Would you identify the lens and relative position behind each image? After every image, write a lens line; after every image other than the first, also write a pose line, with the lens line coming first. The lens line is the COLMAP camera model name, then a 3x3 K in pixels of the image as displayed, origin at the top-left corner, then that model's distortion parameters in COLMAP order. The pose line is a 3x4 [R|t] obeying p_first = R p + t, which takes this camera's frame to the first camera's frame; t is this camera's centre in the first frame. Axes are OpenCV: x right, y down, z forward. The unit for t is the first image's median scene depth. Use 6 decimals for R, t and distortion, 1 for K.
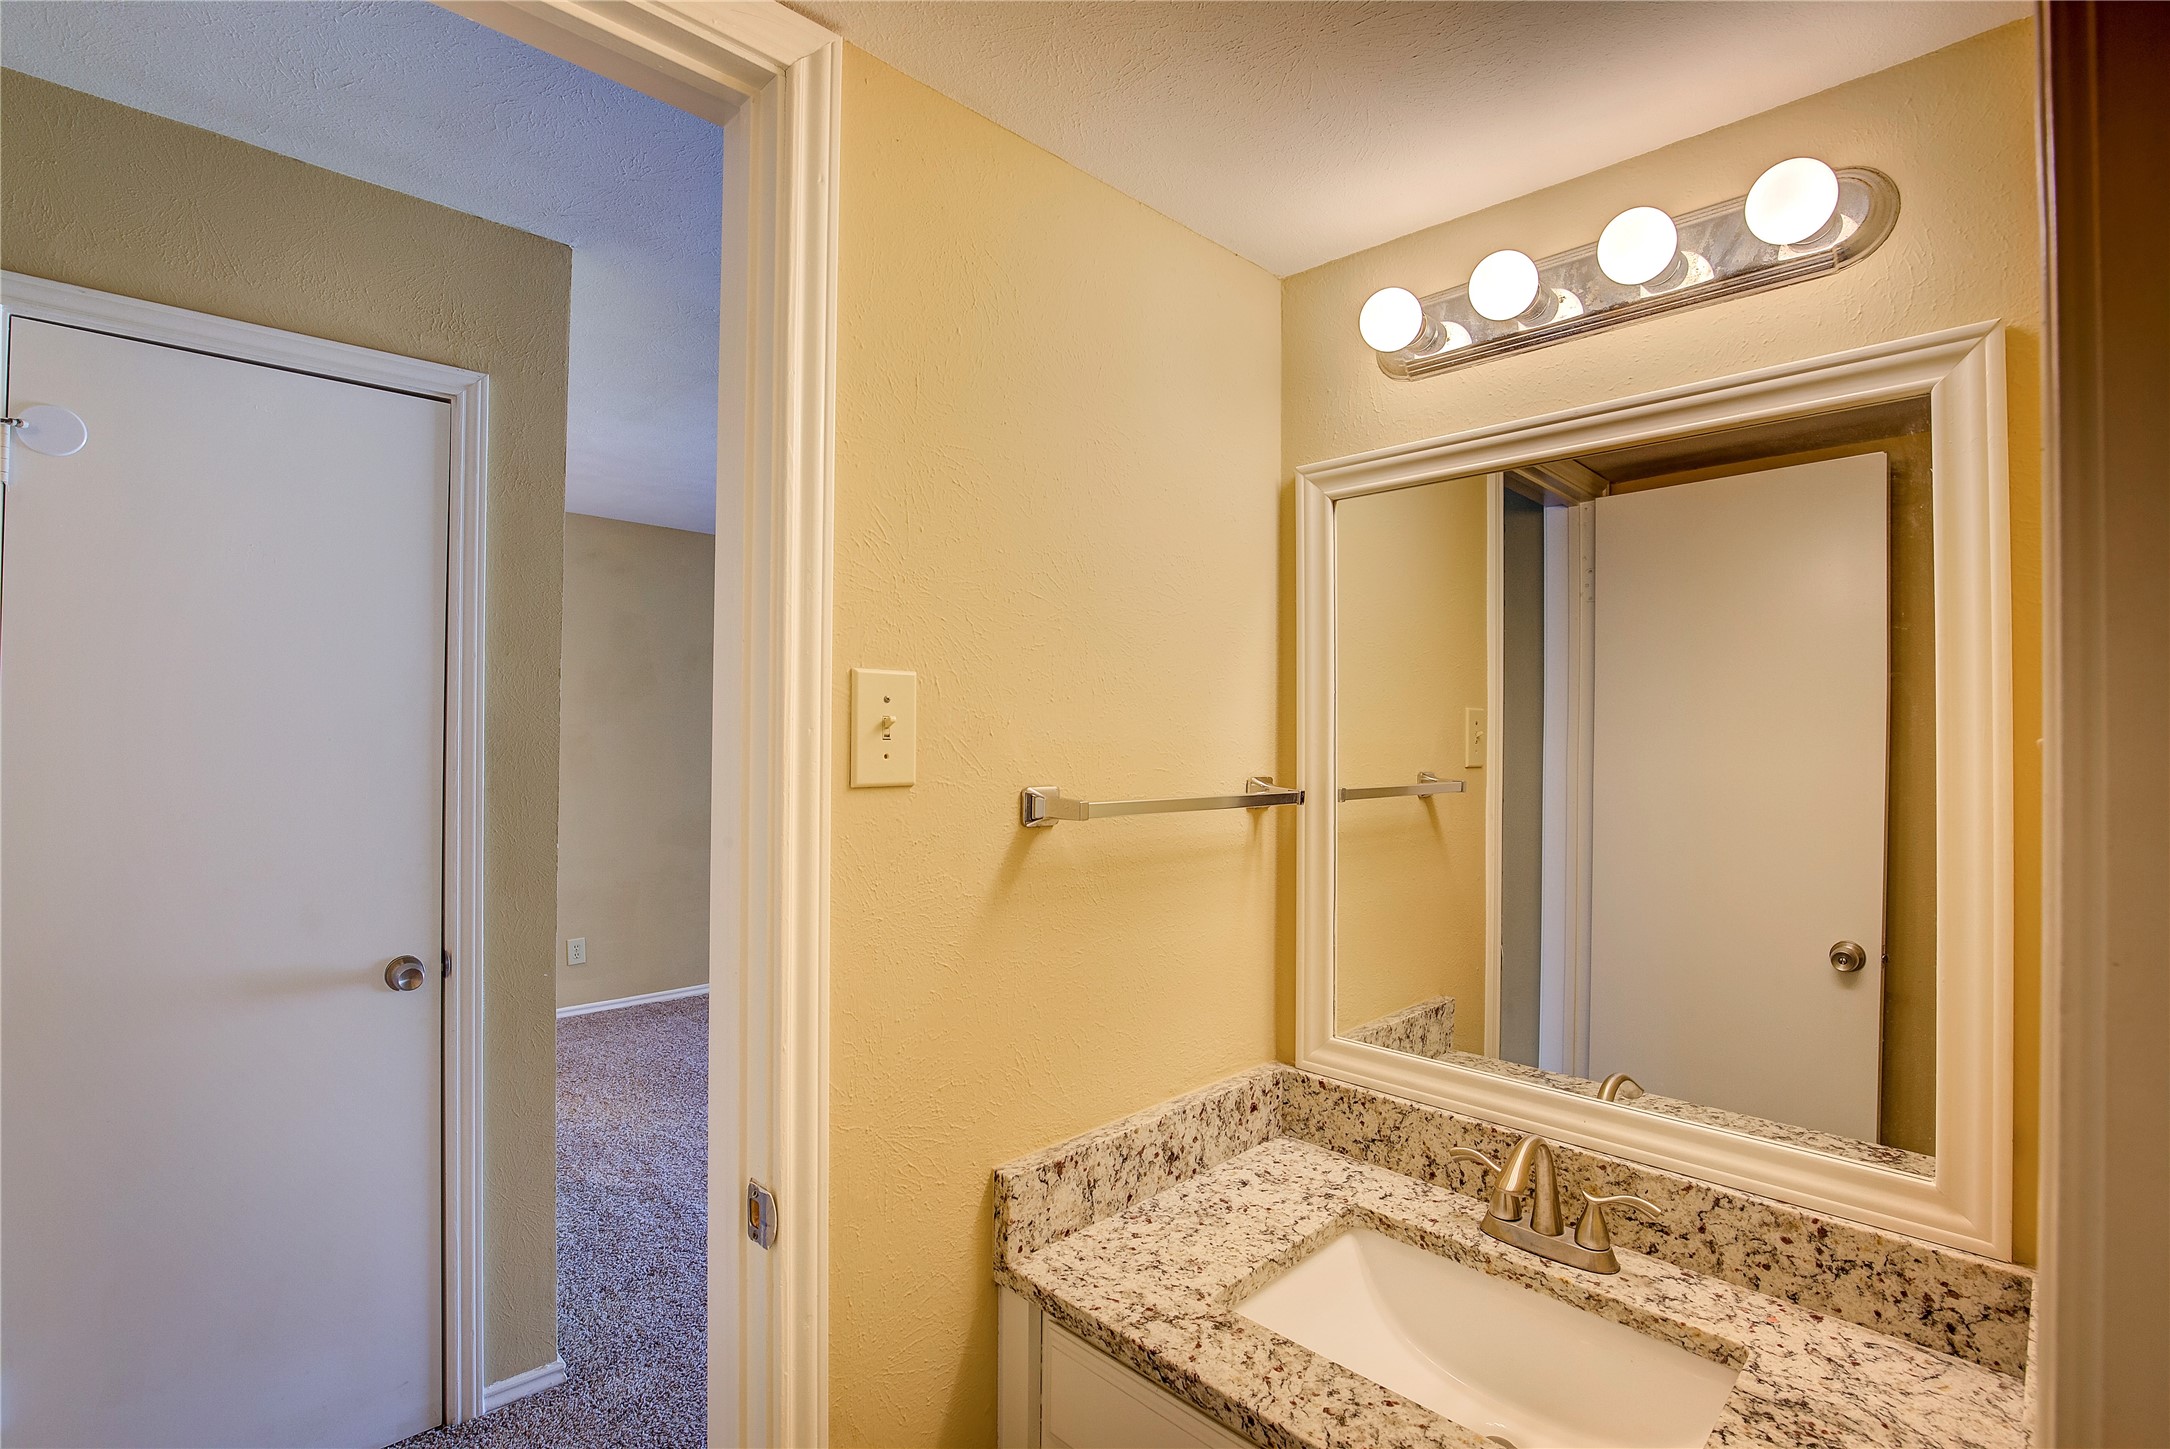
lens RADIAL K [[1009.3, 0, 1085.0], [0, 1009.3, 724.5], [0, 0, 1]] dist [-0.023182, 0.001375]
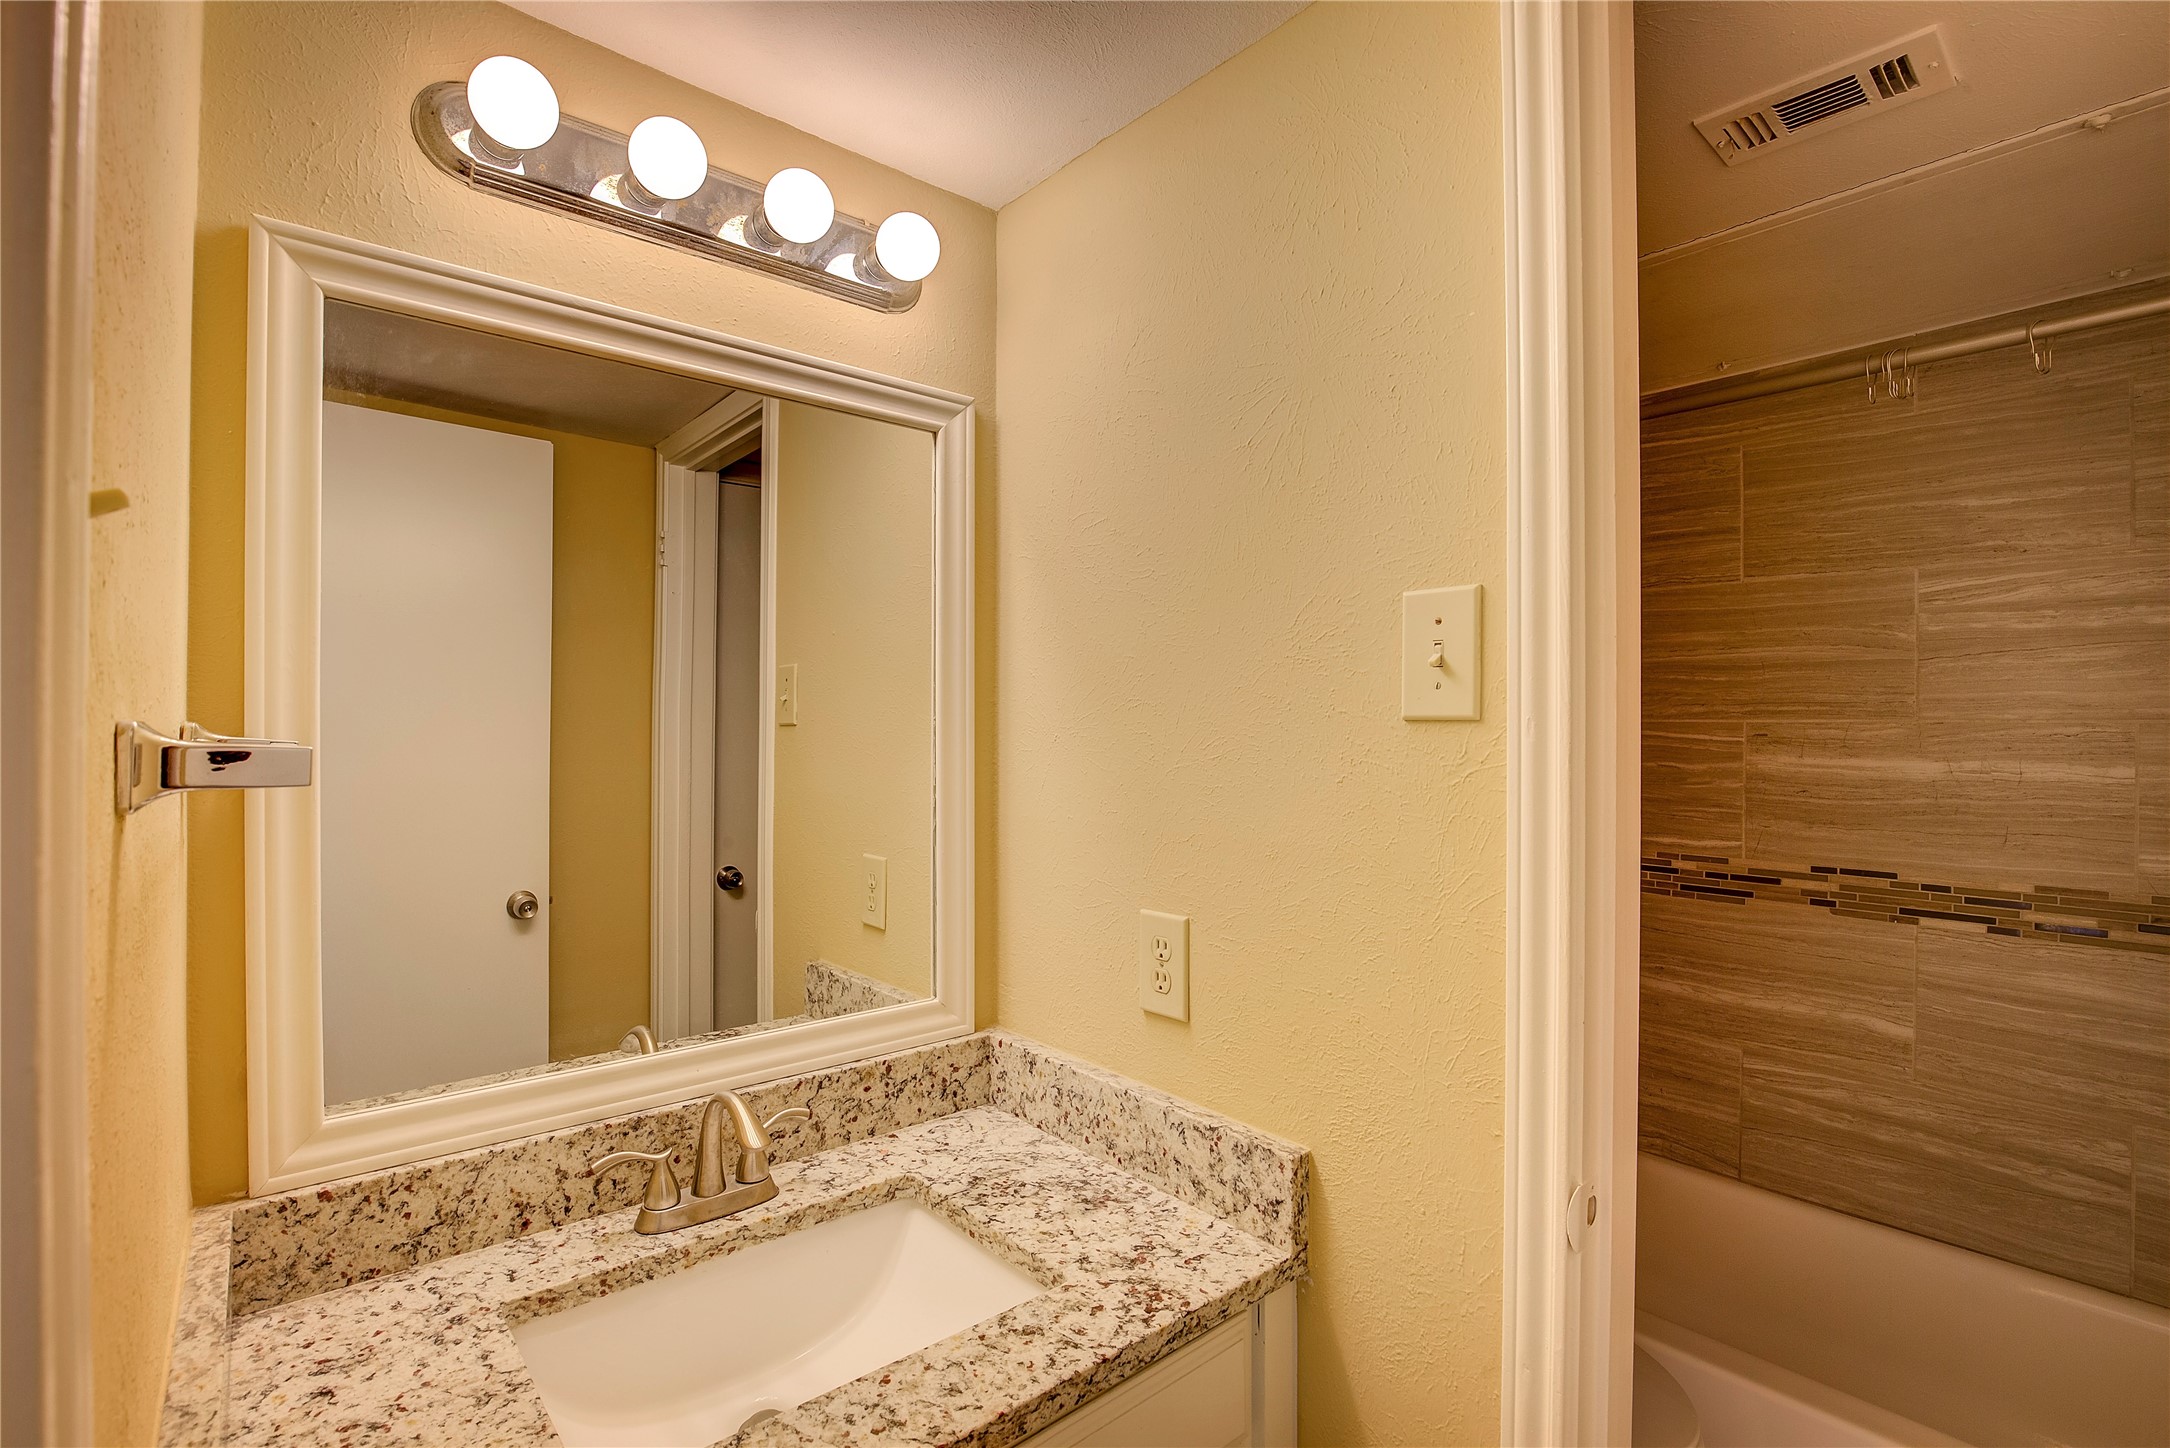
lens RADIAL K [[1012.9, 0, 1079.0], [0, 1012.9, 722.5], [0, 0, 1]] dist [-0.045185, 0.010371]
pose [[0.054957, 0.002297, 0.998486, -0.471470], [-0.013214, 0.999911, -0.001573, 0.061927], [-0.998401, -0.013107, 0.054983, 0.620596]]
